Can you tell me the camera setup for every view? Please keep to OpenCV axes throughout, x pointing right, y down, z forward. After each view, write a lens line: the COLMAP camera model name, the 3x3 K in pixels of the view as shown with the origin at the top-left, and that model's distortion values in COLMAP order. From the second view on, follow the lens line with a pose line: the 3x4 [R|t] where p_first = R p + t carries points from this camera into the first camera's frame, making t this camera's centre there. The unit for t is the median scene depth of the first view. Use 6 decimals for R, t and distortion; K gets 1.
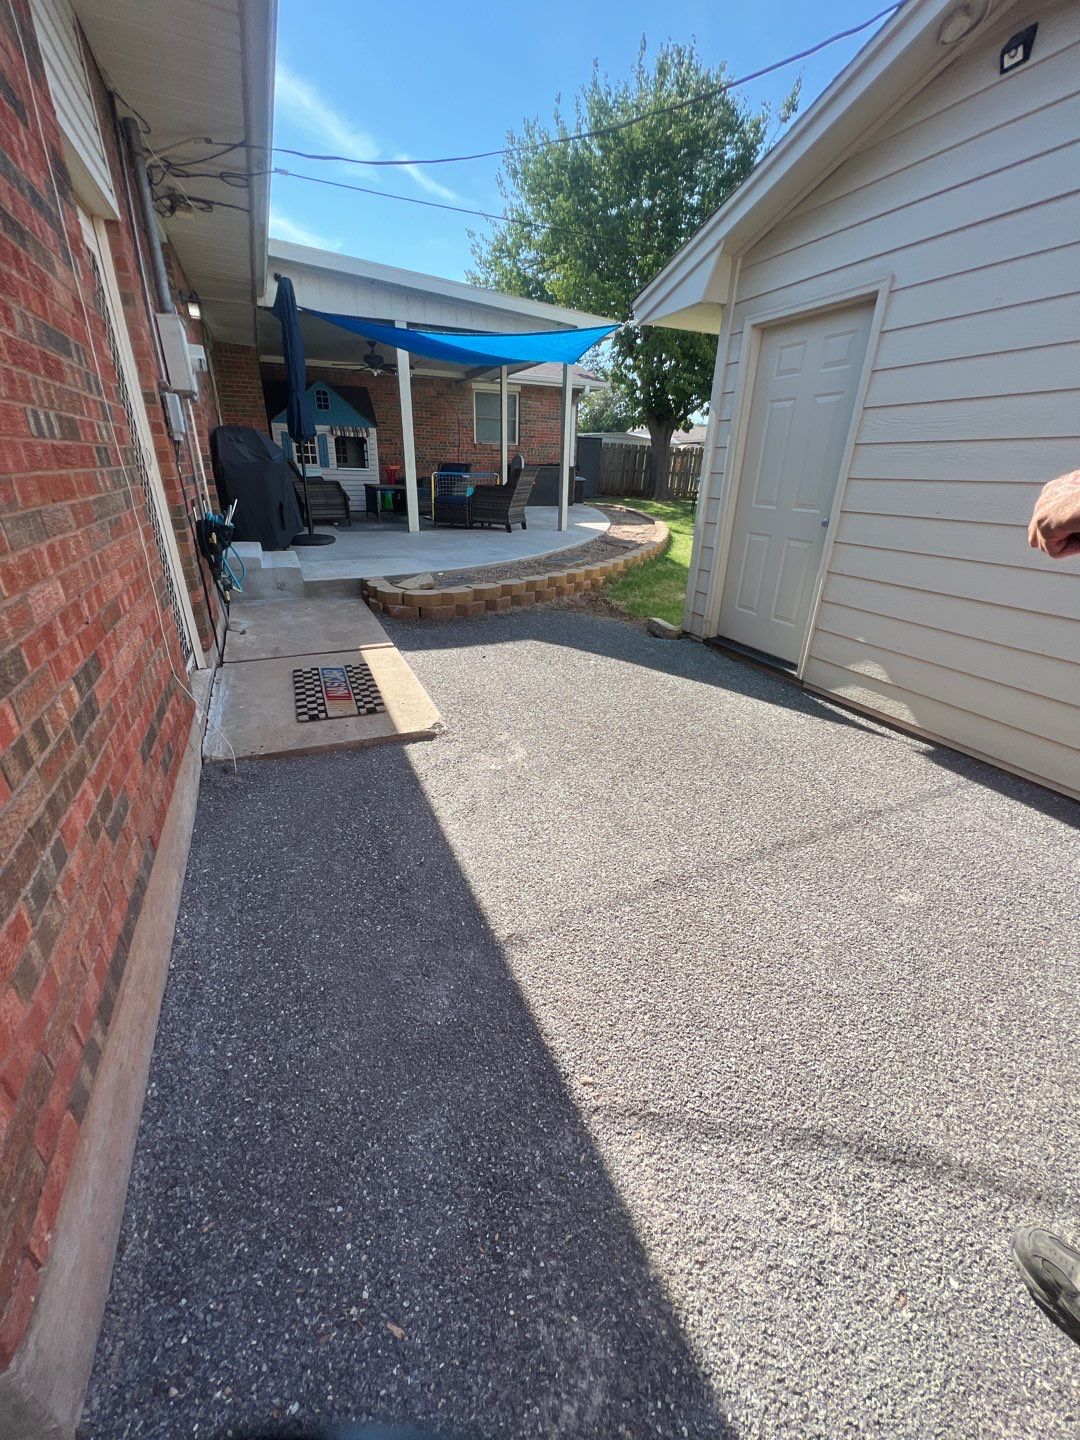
lens RADIAL K [[577.6, 0, 540.0], [0, 577.6, 720.0], [0, 0, 1]] dist [-0.000161, 0.000732]
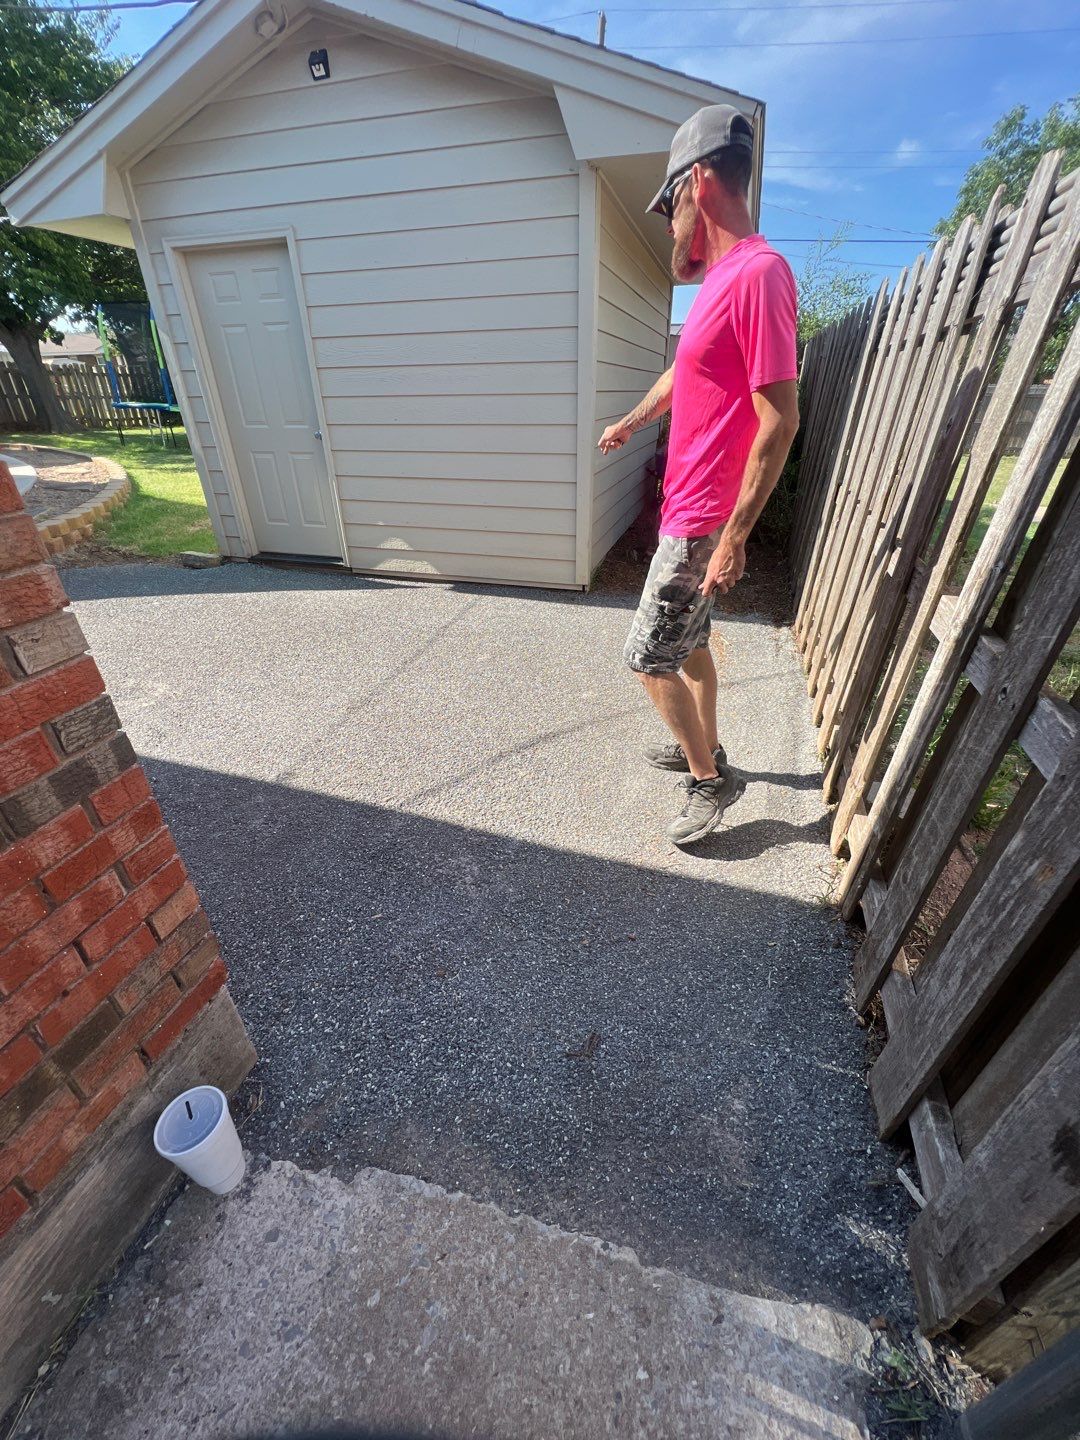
lens RADIAL K [[587.7, 0, 536.4], [0, 587.7, 724.6], [0, 0, 1]] dist [0.001320, 0.000205]
pose [[0.655419, -0.403281, 0.638585, -0.247215], [0.327867, 0.913611, 0.240456, 0.072068], [-0.680390, 0.051772, 0.731020, -0.199255]]
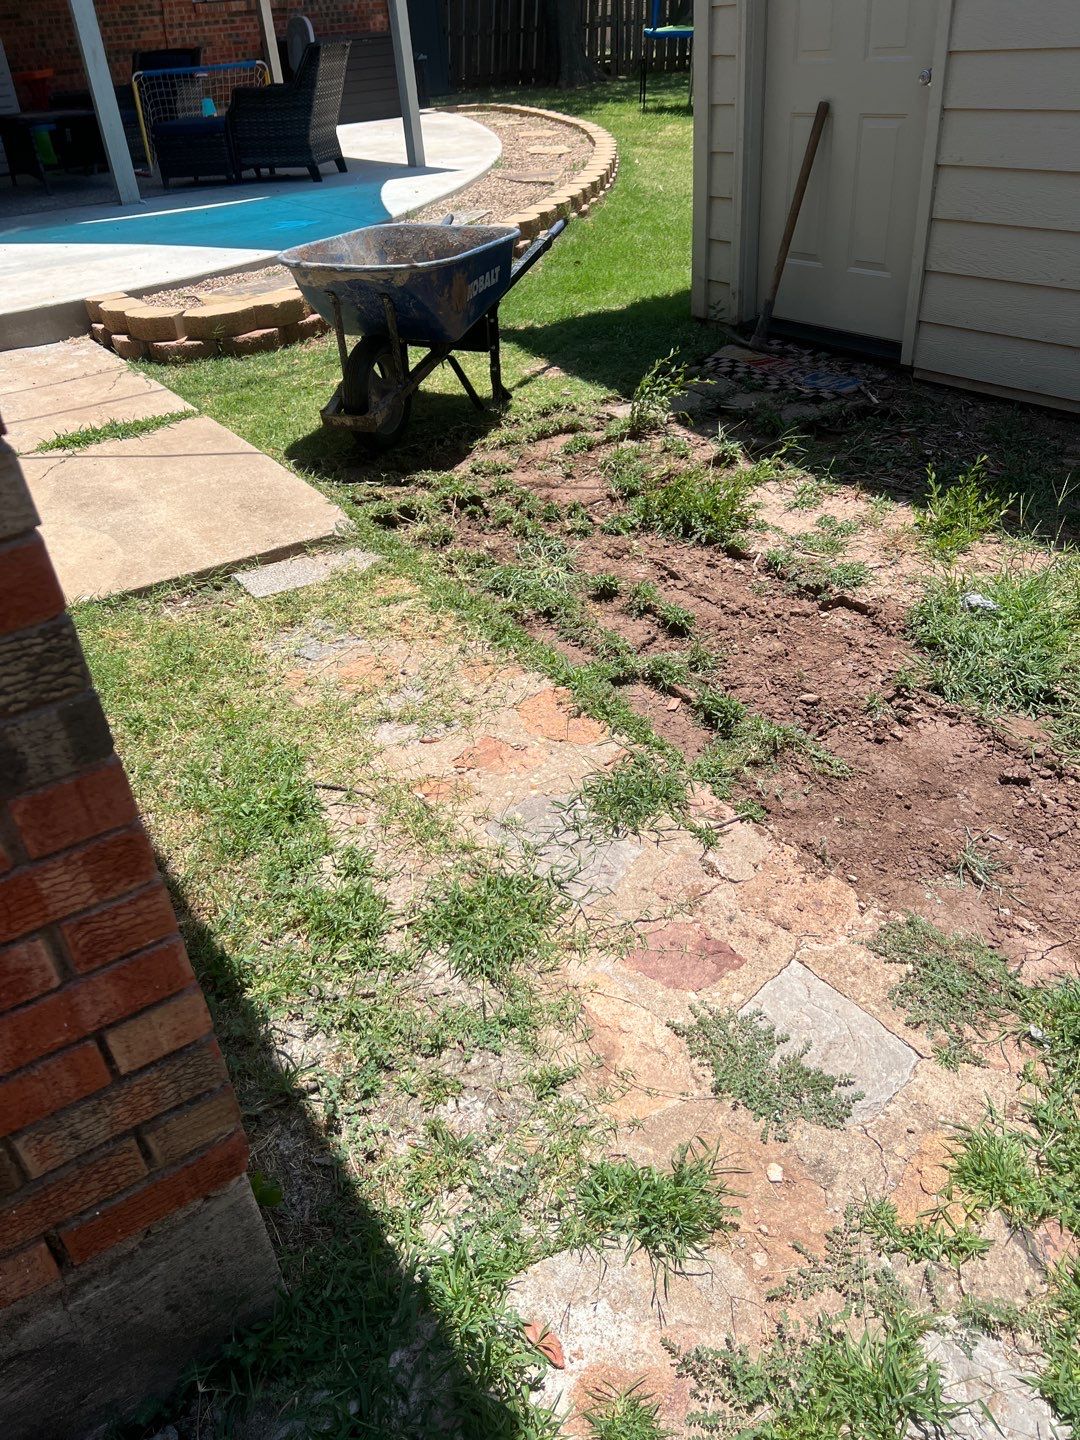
lens RADIAL K [[1085.3, 0, 548.4], [0, 1085.3, 741.1], [0, 0, 1]] dist [0.060154, -0.074350]
pose [[0.978041, -0.177882, 0.108603, -0.113911], [0.158229, 0.972905, 0.168579, 0.061614], [-0.135647, -0.147693, 0.979687, -0.128315]]
